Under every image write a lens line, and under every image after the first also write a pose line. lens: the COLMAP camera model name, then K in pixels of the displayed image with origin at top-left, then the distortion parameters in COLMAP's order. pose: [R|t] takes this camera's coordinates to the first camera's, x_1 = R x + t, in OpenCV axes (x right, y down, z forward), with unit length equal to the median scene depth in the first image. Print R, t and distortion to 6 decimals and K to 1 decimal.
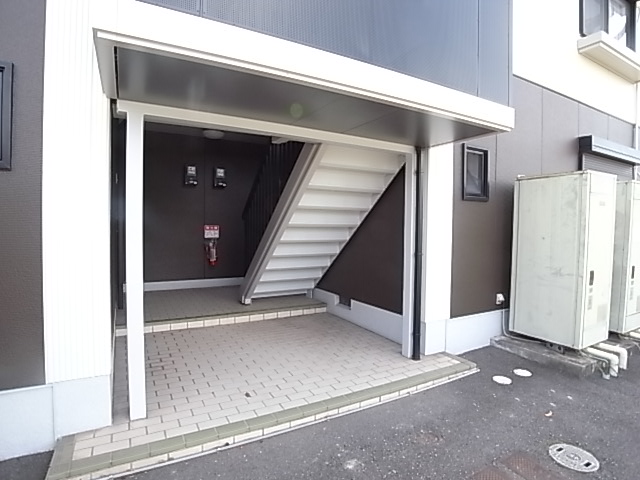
lens RADIAL K [[356.6, 0, 320.0], [0, 356.6, 240.0], [0, 0, 1]] dist [-0.073460, 0.018263]
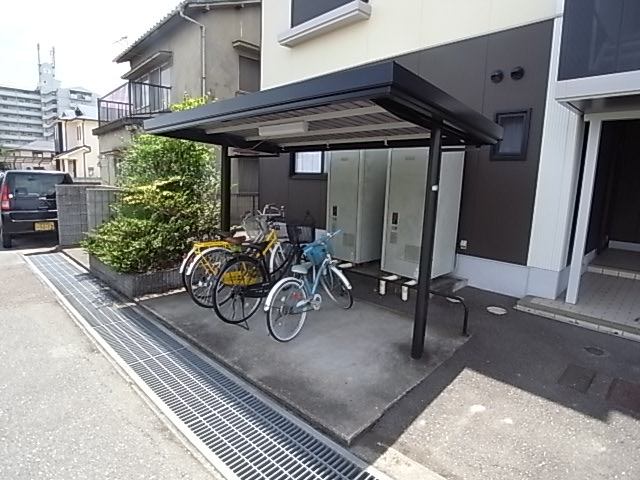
lens RADIAL K [[356.6, 0, 320.0], [0, 356.6, 240.0], [0, 0, 1]] dist [-0.073460, 0.018263]
pose [[0.245585, 0.160999, -0.955912, 0.816279], [-0.065334, 0.986618, 0.149386, 0.044553], [0.967171, 0.025766, 0.252817, -0.692284]]
